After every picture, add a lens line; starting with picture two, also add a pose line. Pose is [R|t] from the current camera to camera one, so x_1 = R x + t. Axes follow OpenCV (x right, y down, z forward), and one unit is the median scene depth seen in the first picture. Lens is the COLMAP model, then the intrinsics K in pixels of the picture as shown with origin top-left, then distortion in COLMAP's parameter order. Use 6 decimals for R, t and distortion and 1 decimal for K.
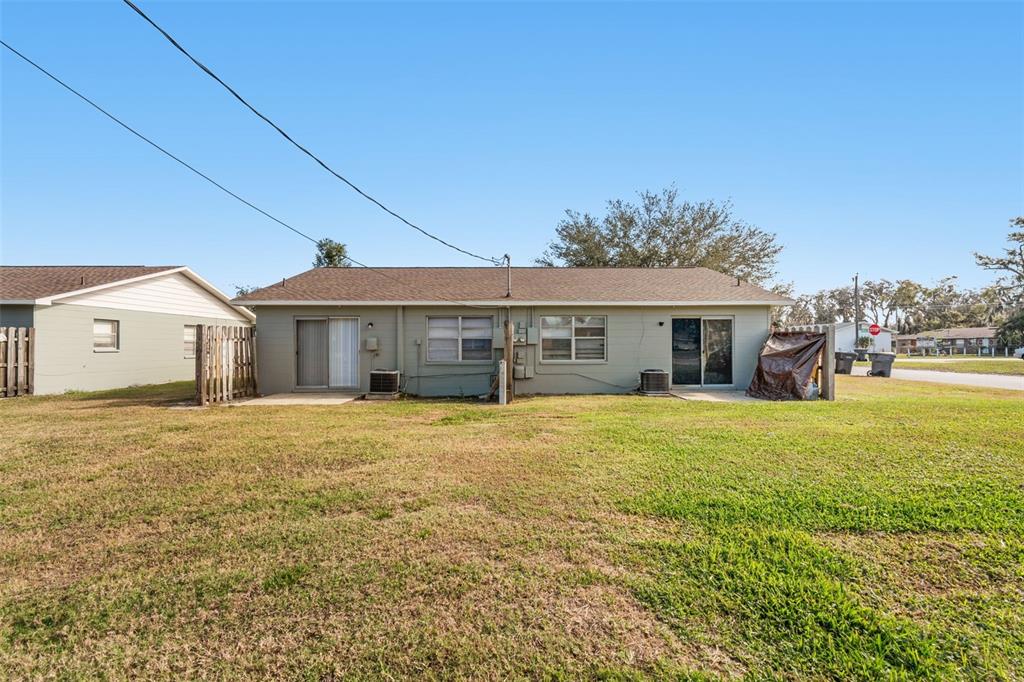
lens RADIAL K [[450.8, 0, 516.9], [0, 450.8, 344.5], [0, 0, 1]] dist [0.001227, -0.000177]
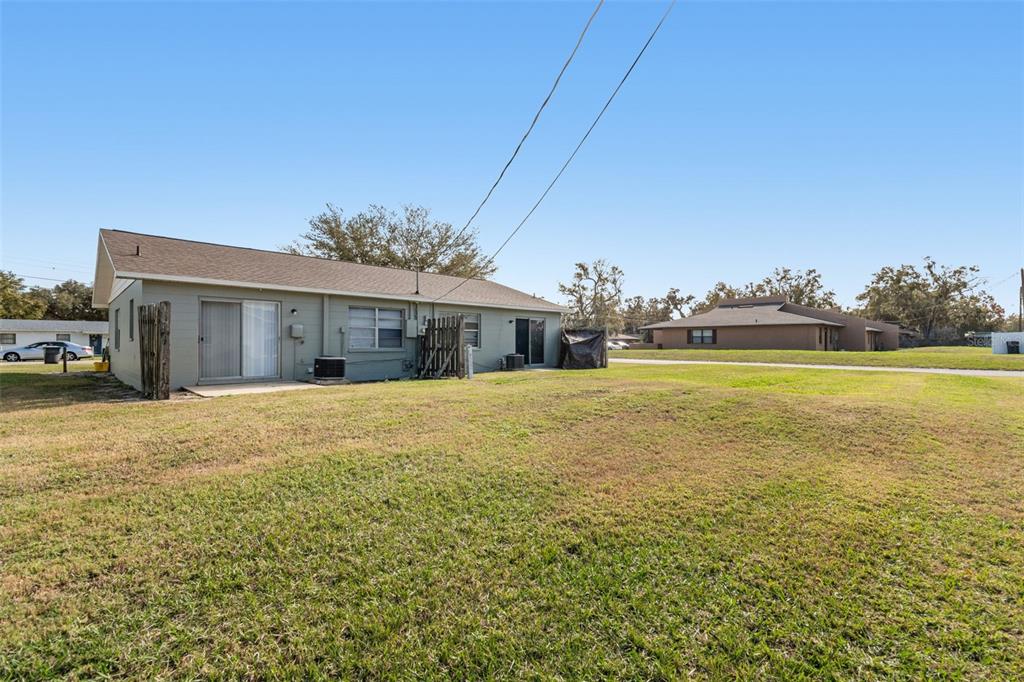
lens RADIAL K [[450.0, 0, 517.4], [0, 450.0, 339.9], [0, 0, 1]] dist [0.001140, -0.000406]
pose [[0.716982, 0.011536, 0.696996, -0.647289], [-0.008932, 0.999933, -0.007362, 0.020980], [-0.697034, -0.000947, 0.717037, -0.027842]]
